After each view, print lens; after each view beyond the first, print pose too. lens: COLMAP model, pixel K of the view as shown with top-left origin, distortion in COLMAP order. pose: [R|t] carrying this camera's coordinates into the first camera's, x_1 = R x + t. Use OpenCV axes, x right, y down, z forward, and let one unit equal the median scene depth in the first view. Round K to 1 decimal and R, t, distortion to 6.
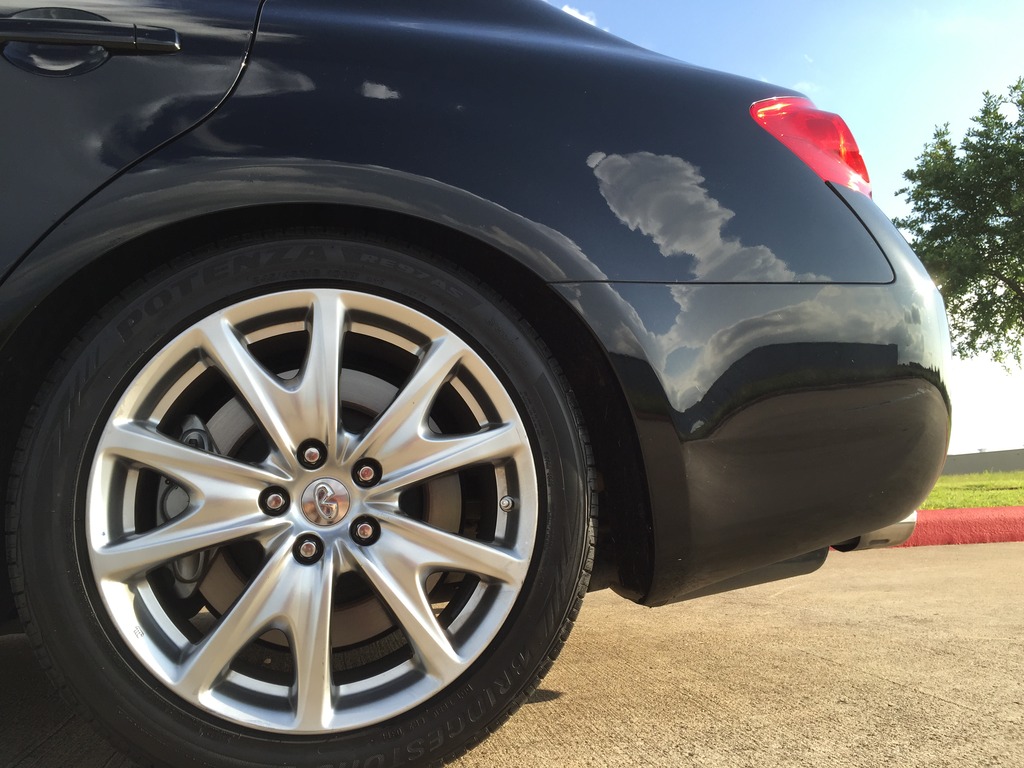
lens RADIAL K [[860.9, 0, 502.8], [0, 860.9, 389.4], [0, 0, 1]] dist [0.074354, -0.100516]
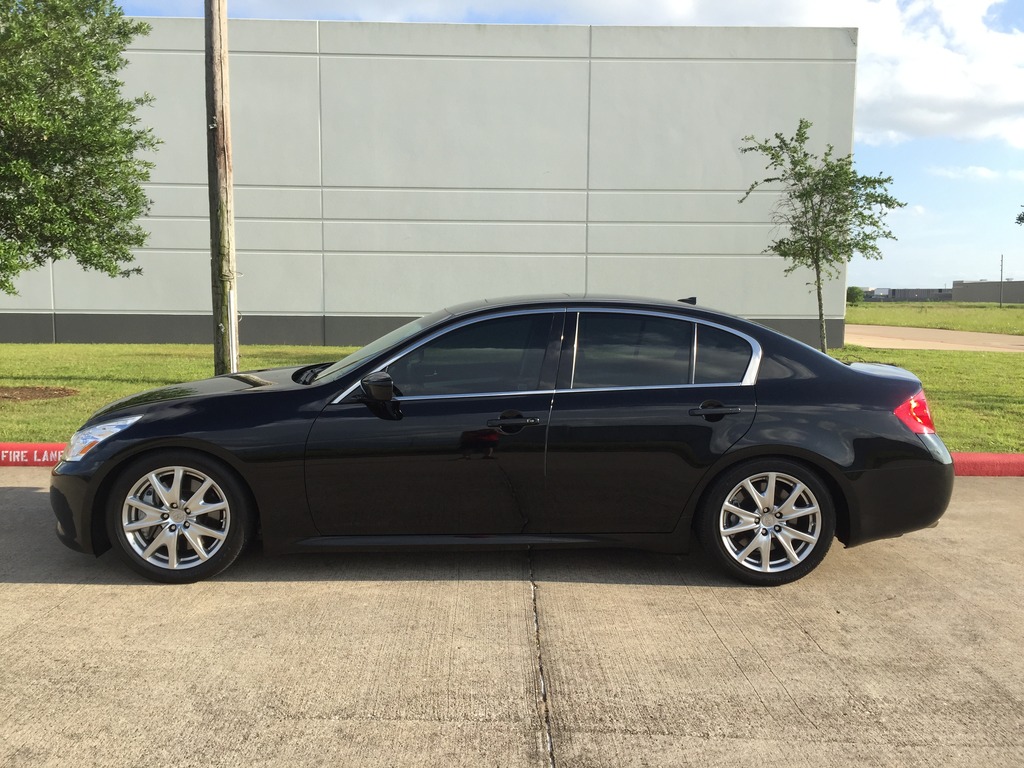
lens RADIAL K [[860.9, 0, 509.1], [0, 860.9, 374.4], [0, 0, 1]] dist [0.074354, -0.100516]
pose [[0.981215, 0.071464, -0.179191, -0.734403], [-0.029587, 0.973613, 0.226279, -1.479231], [0.190633, -0.216727, 0.957439, -3.123223]]
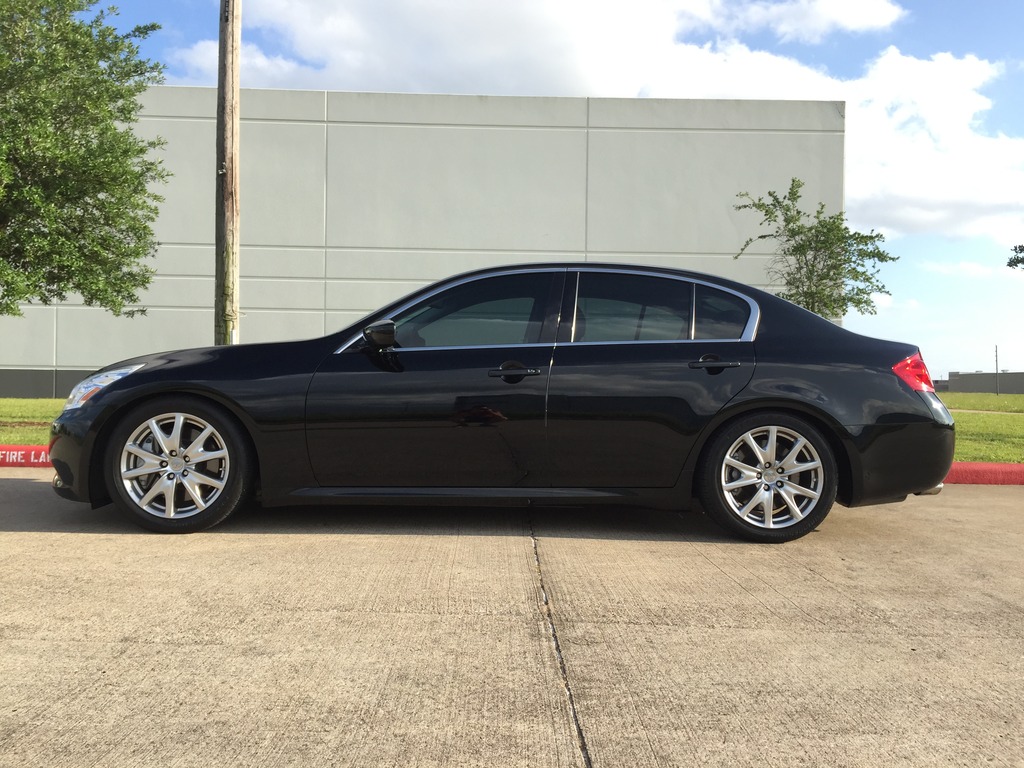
lens RADIAL K [[860.9, 0, 508.9], [0, 860.9, 379.0], [0, 0, 1]] dist [0.074354, -0.100516]
pose [[0.981183, 0.058542, -0.183991, -0.699623], [-0.034905, 0.991007, 0.129176, -0.834498], [0.189899, -0.120323, 0.974403, -3.266519]]
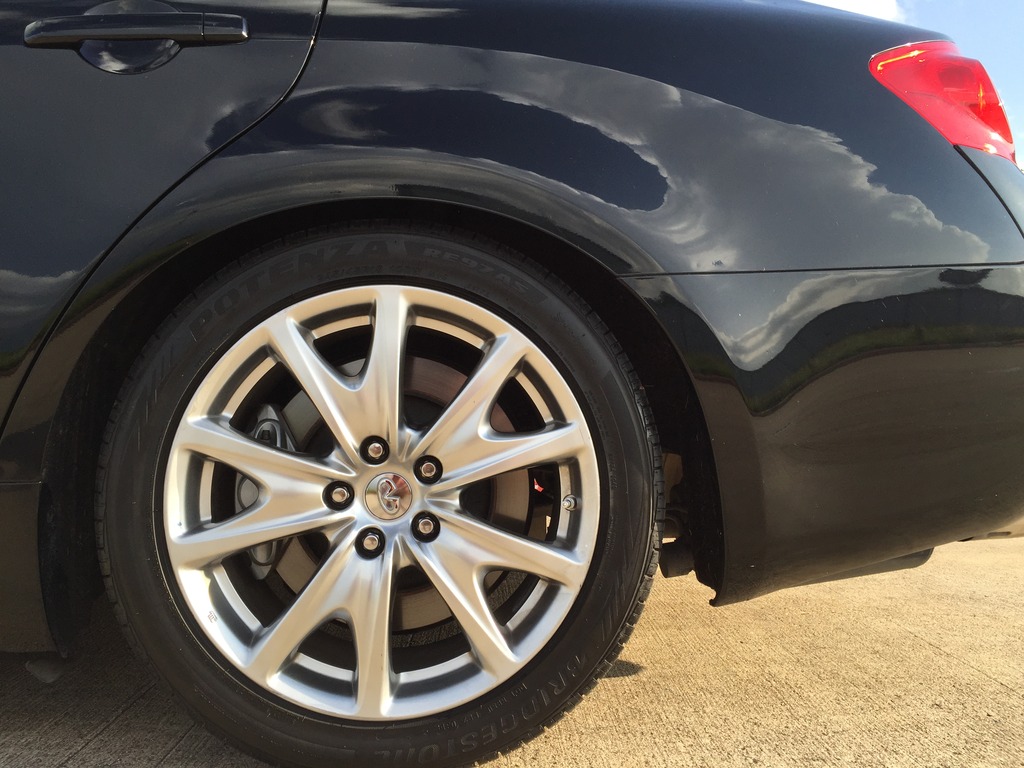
lens RADIAL K [[860.9, 0, 506.5], [0, 860.9, 384.1], [0, 0, 1]] dist [0.074354, -0.100516]
pose [[0.986567, 0.027433, -0.161035, 0.091834], [-0.009932, 0.994048, 0.108492, -0.112721], [0.163053, -0.105435, 0.980968, 0.039399]]
